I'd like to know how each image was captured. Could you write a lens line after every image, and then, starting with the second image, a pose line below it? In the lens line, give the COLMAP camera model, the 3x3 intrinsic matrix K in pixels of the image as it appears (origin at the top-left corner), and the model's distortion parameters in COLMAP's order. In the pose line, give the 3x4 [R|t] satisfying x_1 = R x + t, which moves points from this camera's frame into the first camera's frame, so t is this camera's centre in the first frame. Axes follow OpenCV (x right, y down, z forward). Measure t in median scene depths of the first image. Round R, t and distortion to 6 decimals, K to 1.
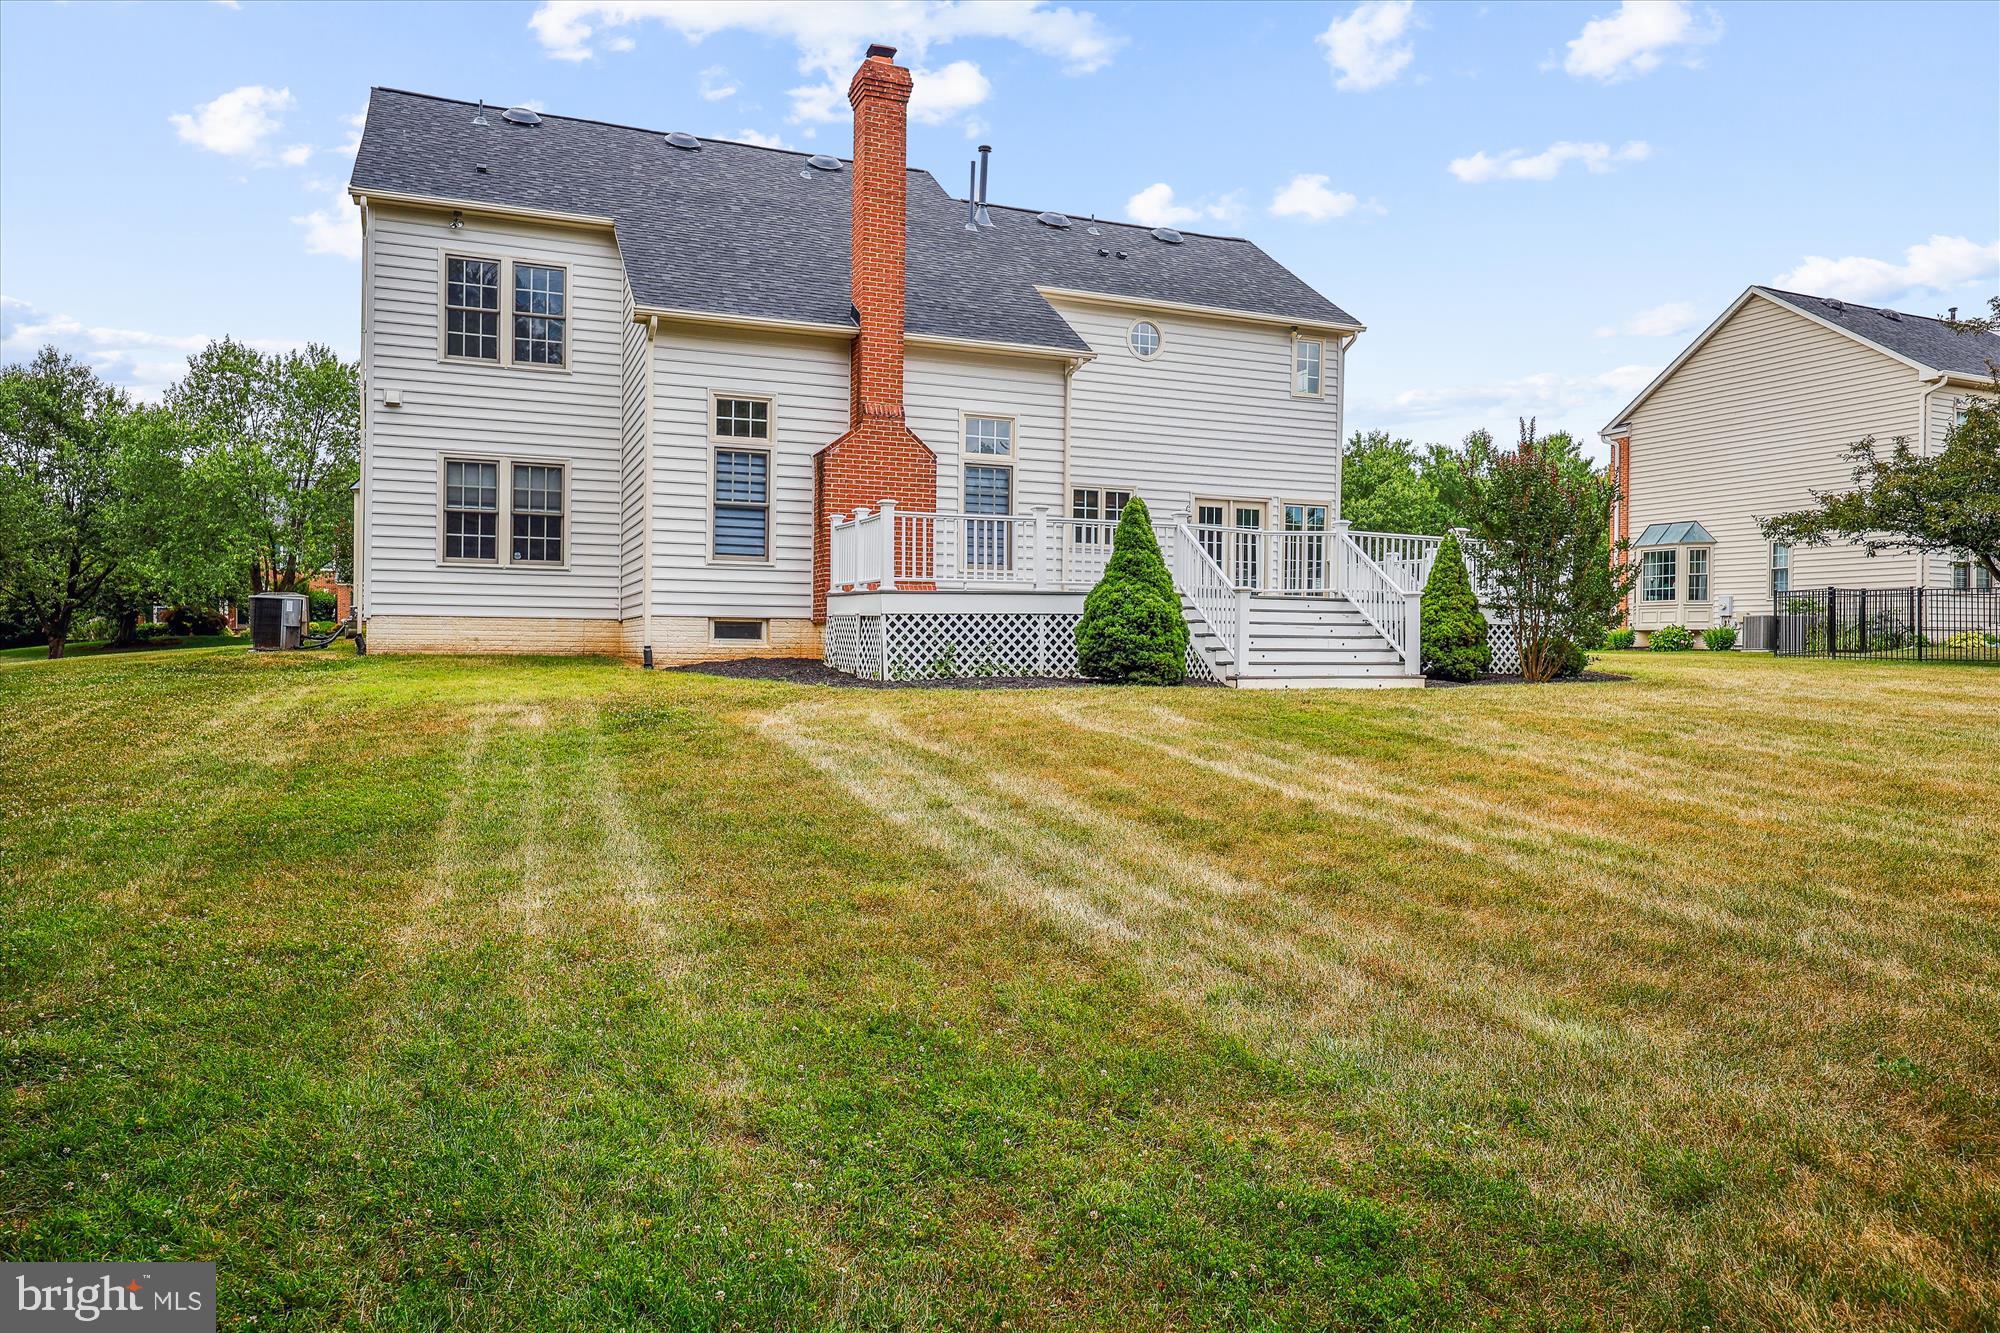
lens RADIAL K [[907.4, 0, 1006.6], [0, 907.4, 659.1], [0, 0, 1]] dist [0.000110, 0.000364]
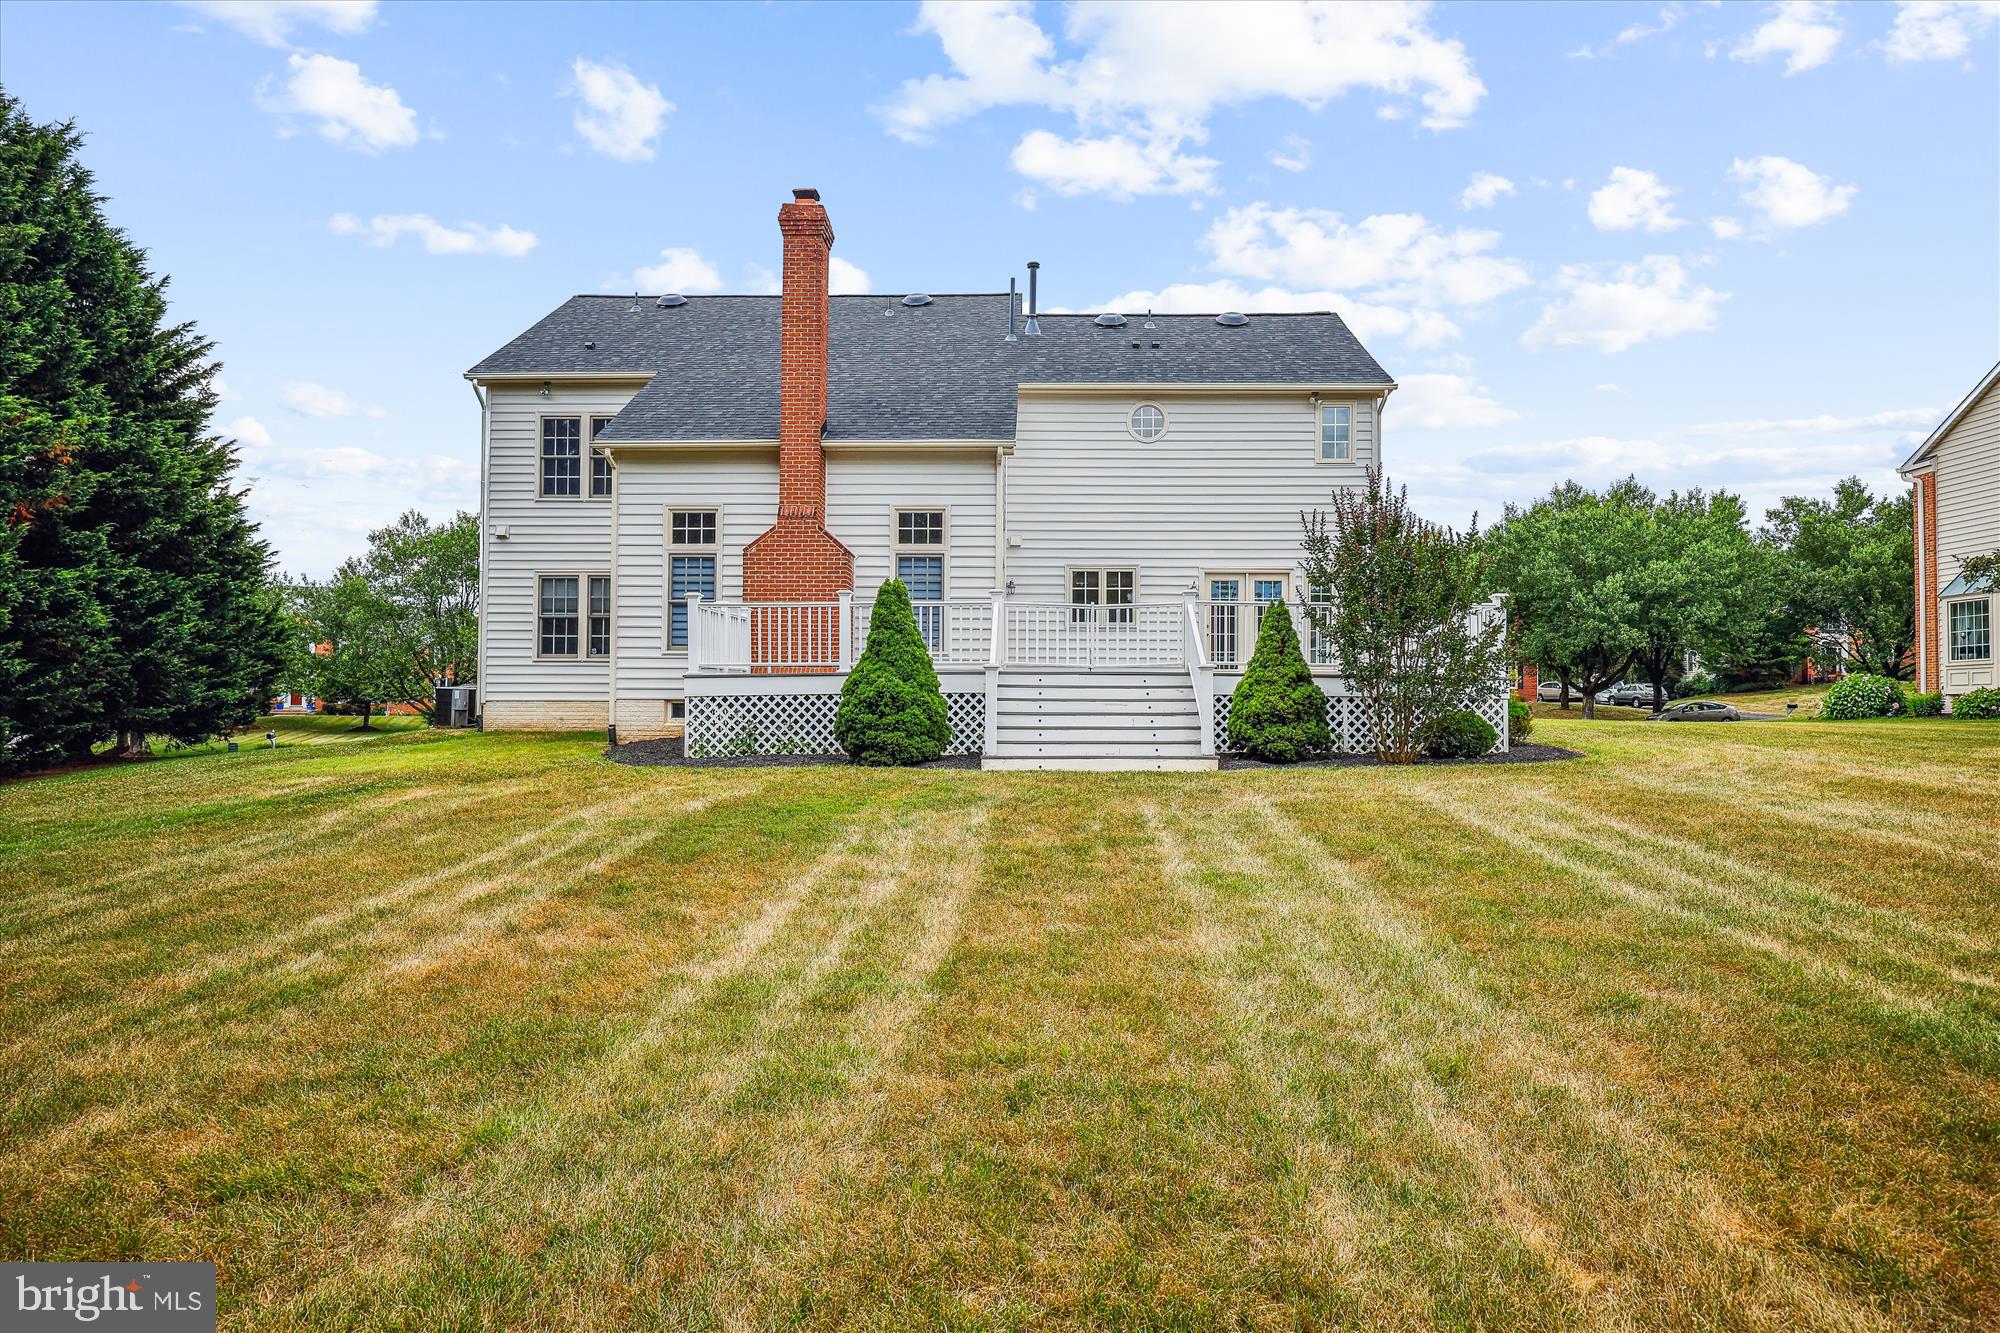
lens RADIAL K [[789.4, 0, 999.9], [0, 789.4, 720.2], [0, 0, 1]] dist [0.006816, 0.000073]
pose [[0.959120, -0.005237, -0.282953, 0.317157], [0.002254, 0.999938, -0.010866, -0.006409], [0.282992, 0.009785, 0.959072, 0.123662]]
